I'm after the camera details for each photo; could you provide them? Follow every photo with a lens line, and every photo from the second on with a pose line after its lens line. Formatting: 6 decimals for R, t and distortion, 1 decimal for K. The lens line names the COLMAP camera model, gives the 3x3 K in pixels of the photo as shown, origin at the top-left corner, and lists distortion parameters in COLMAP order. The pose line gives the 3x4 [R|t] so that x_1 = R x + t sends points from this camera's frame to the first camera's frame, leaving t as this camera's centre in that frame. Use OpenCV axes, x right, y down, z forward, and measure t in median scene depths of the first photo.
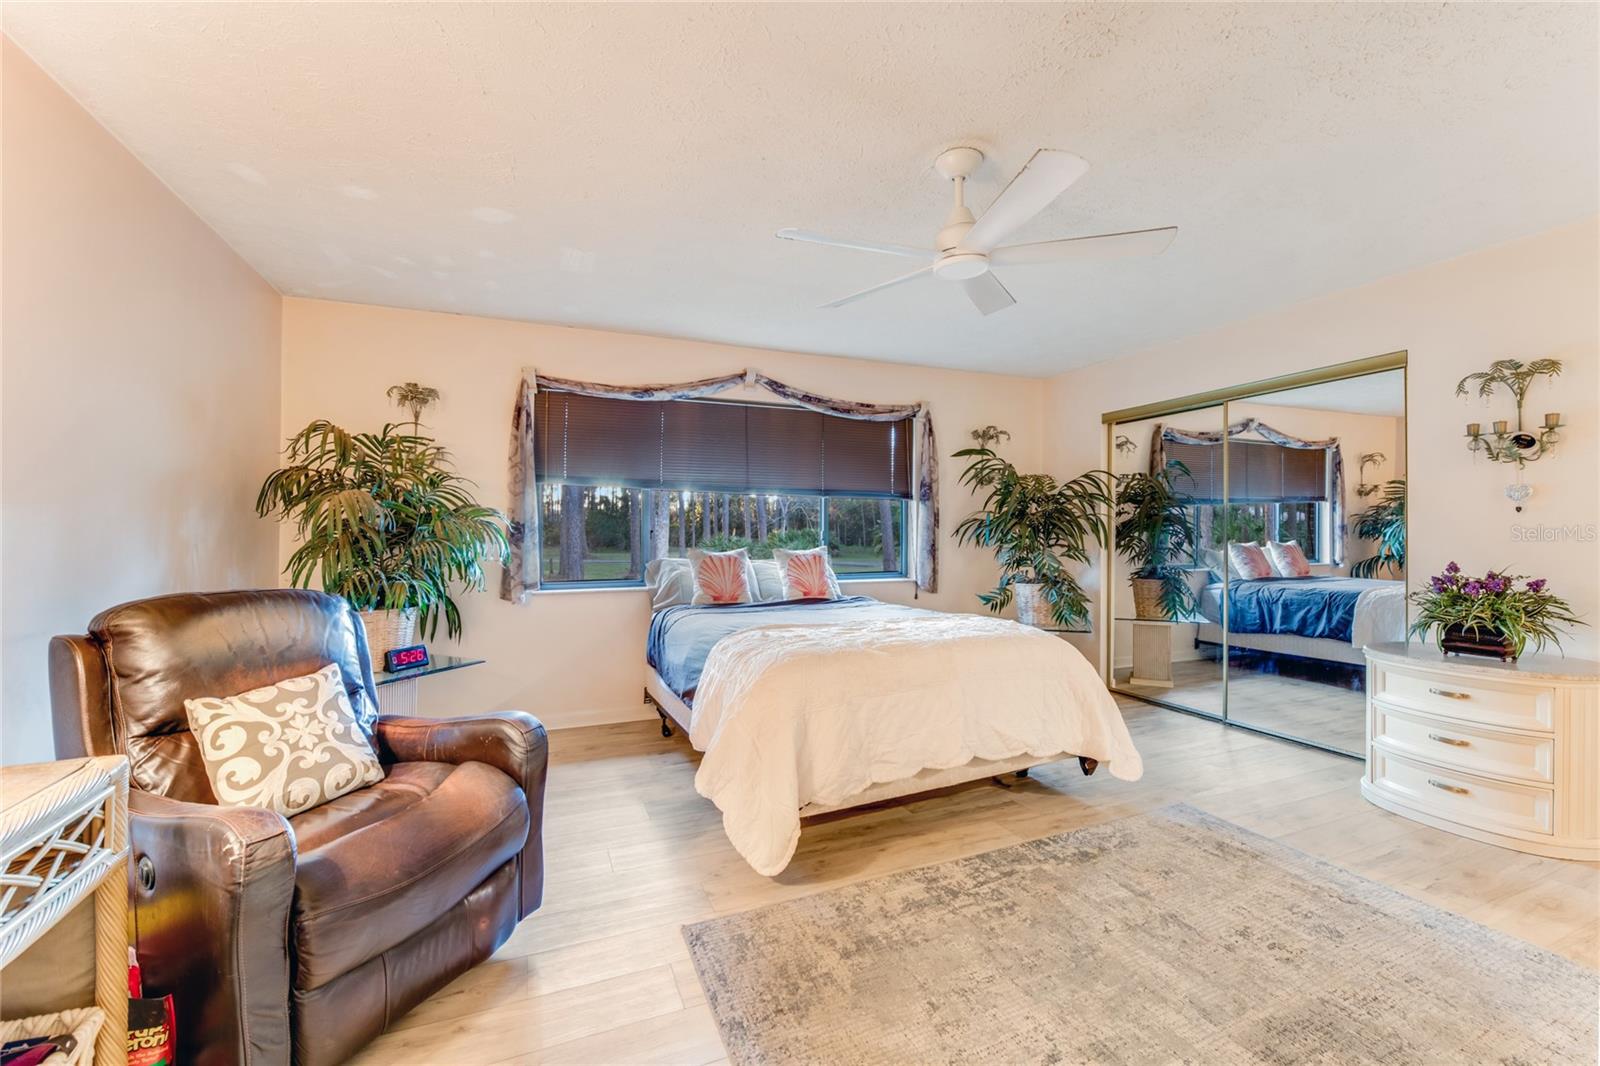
lens RADIAL K [[643.6, 0, 792.6], [0, 643.6, 532.1], [0, 0, 1]] dist [-0.005522, -0.001191]
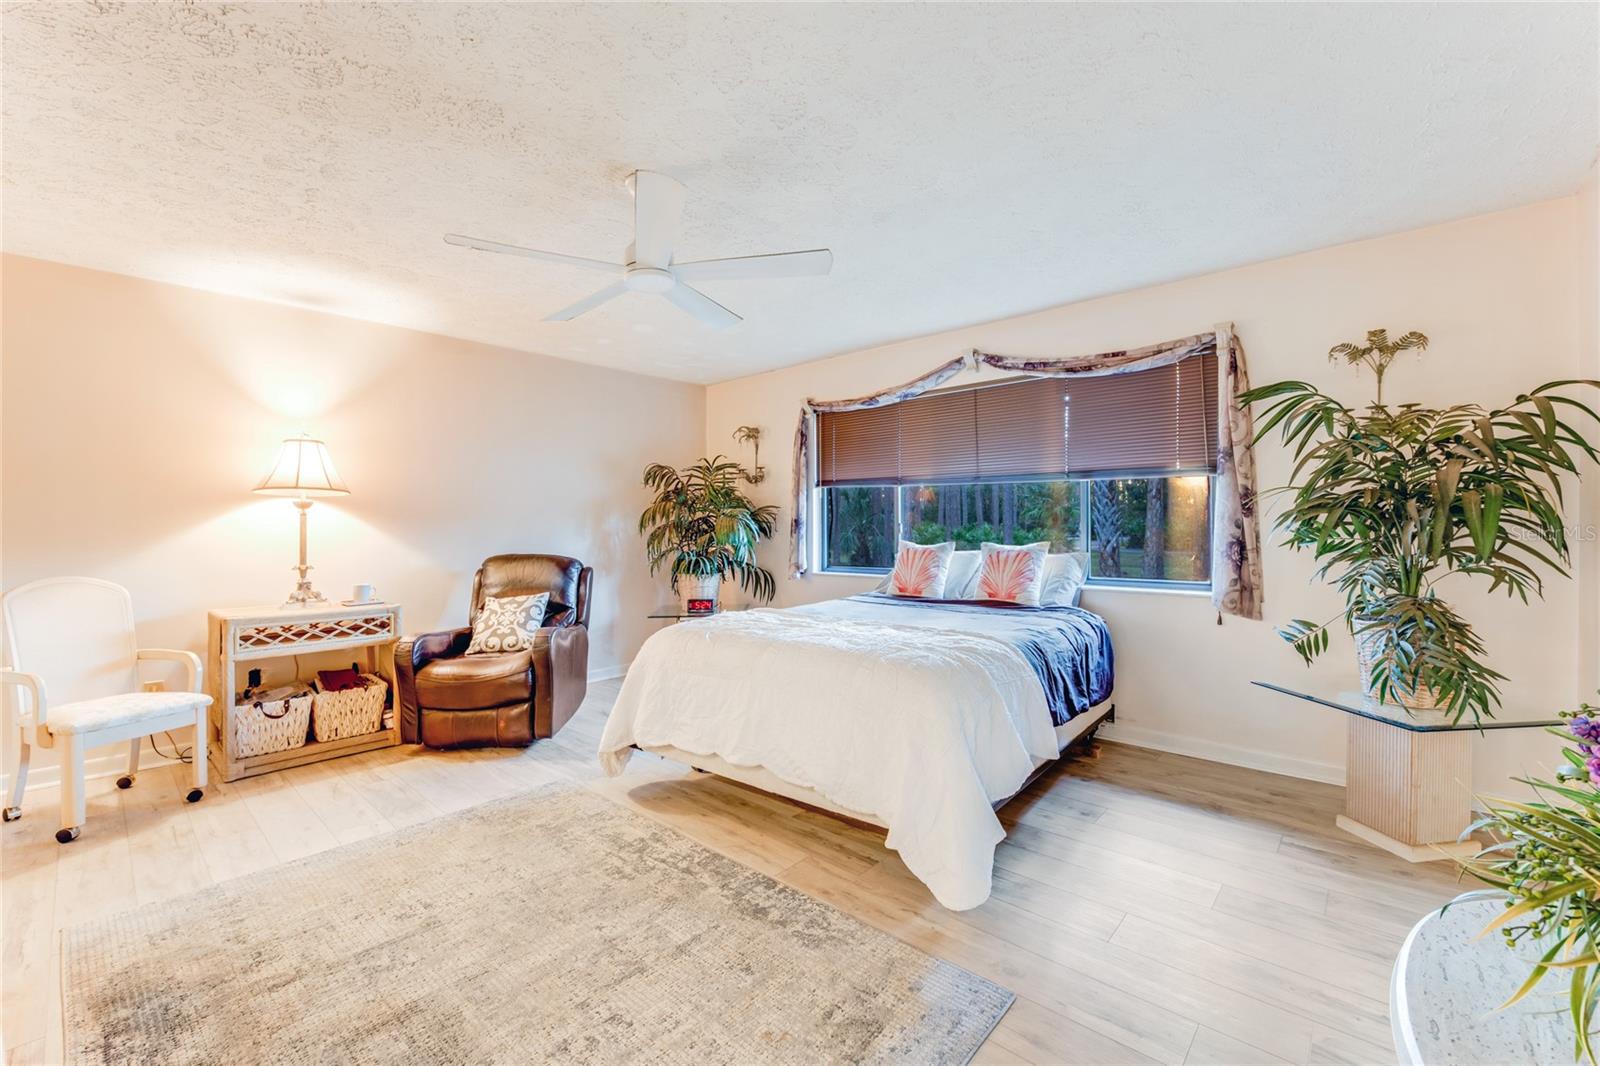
lens RADIAL K [[643.6, 0, 807.1], [0, 643.6, 530.9], [0, 0, 1]] dist [-0.005522, -0.001191]
pose [[0.444430, 0.004968, -0.895800, 1.143949], [0.007332, 0.999931, 0.009183, -0.002688], [0.895783, -0.010649, 0.444363, 0.637947]]
